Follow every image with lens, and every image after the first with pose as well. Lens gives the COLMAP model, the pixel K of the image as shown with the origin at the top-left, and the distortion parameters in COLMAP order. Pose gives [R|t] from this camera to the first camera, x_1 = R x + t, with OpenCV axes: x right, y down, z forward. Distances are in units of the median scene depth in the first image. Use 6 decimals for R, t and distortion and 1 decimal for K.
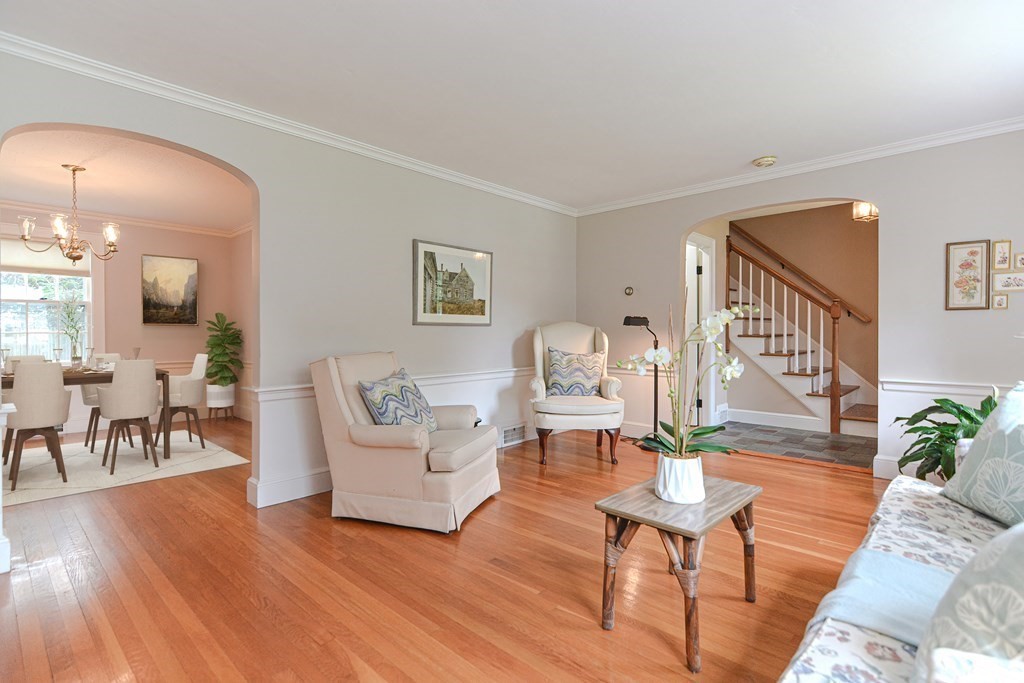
lens RADIAL K [[496.2, 0, 511.6], [0, 496.2, 341.2], [0, 0, 1]] dist [0.013383, -0.005987]
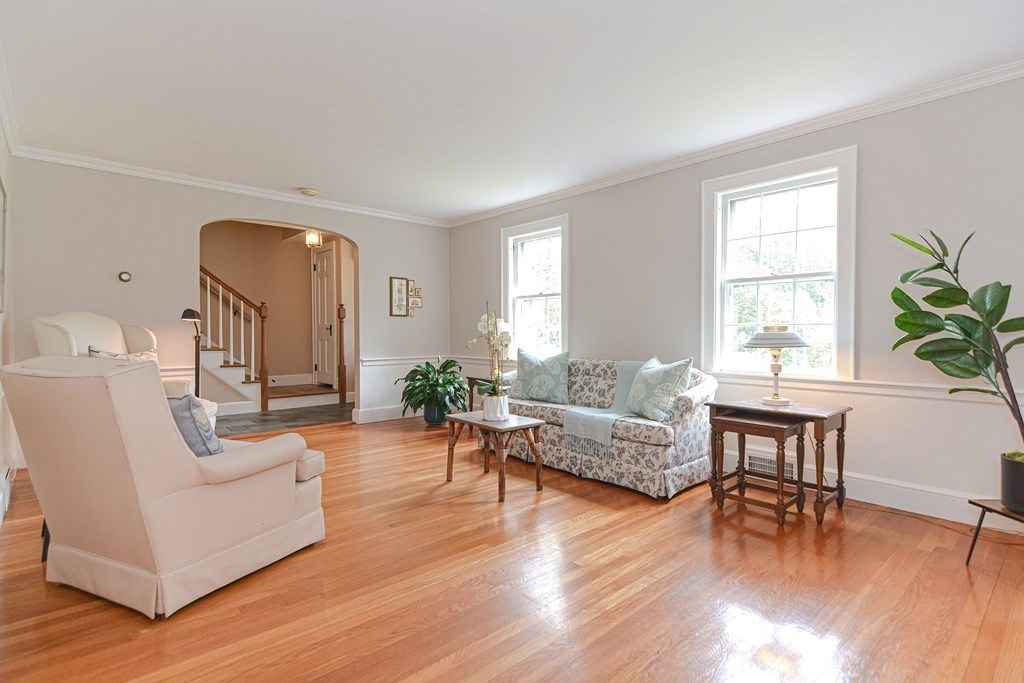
lens RADIAL K [[496.2, 0, 513.8], [0, 496.2, 345.4], [0, 0, 1]] dist [0.013383, -0.005987]
pose [[0.092882, -0.025694, 0.995346, -0.789355], [0.015325, 0.999585, 0.024374, 0.003701], [-0.995559, 0.012990, 0.093237, 0.424672]]
